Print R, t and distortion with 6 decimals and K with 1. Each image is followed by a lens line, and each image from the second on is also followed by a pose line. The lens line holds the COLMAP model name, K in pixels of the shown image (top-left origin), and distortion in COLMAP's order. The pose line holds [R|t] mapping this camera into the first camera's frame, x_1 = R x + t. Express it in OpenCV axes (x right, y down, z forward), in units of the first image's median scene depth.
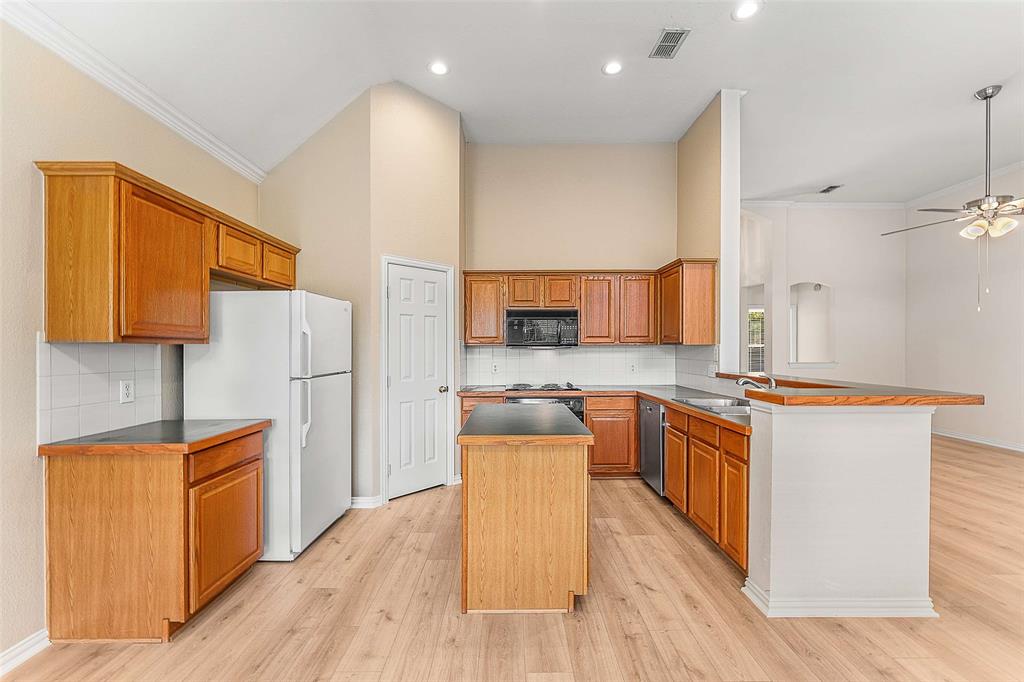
lens RADIAL K [[417.3, 0, 510.0], [0, 417.3, 349.6], [0, 0, 1]] dist [-0.000669, 0.000831]
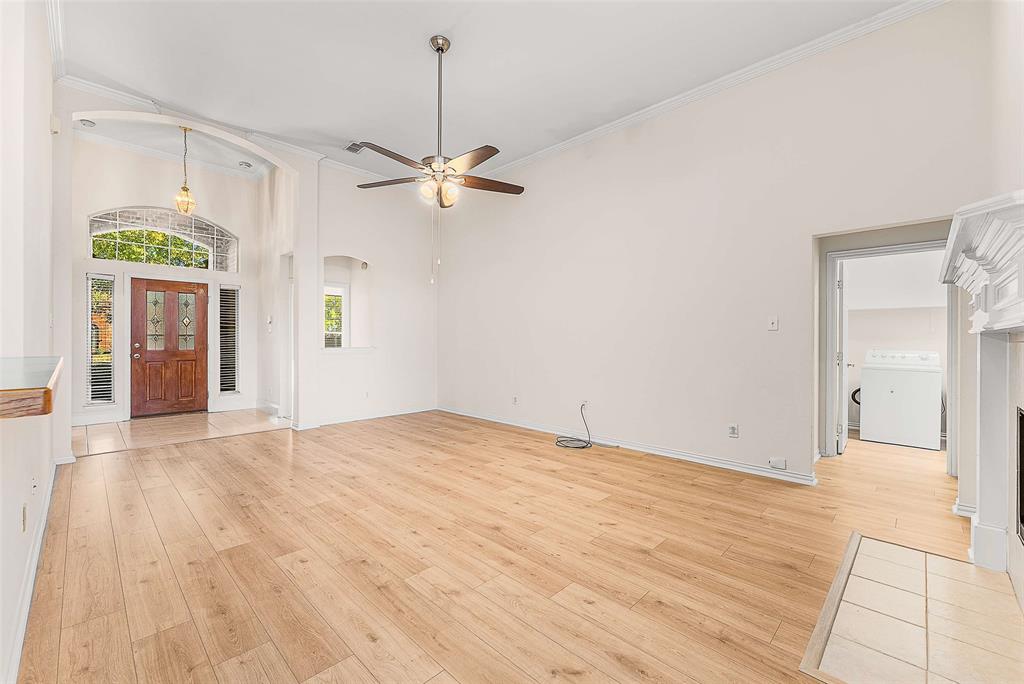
lens RADIAL K [[417.3, 0, 511.2], [0, 417.3, 341.7], [0, 0, 1]] dist [-0.000669, 0.000831]
pose [[0.700660, 0.004509, 0.713481, 0.543116], [-0.004018, 0.999989, -0.002374, 0.032647], [-0.713484, -0.001203, 0.700671, 0.224114]]
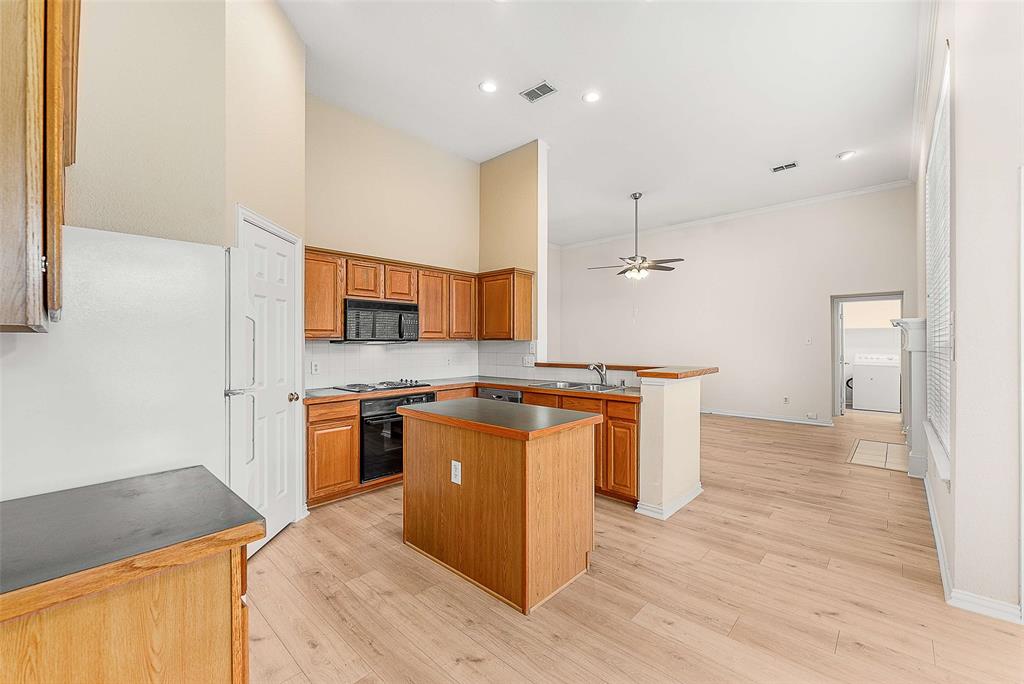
lens RADIAL K [[417.3, 0, 508.7], [0, 417.3, 342.1], [0, 0, 1]] dist [-0.000669, 0.000831]
pose [[0.685441, 0.002674, 0.728124, -0.429417], [0.003762, 0.999967, -0.007214, 0.001719], [-0.728119, 0.007684, 0.685408, 0.181903]]
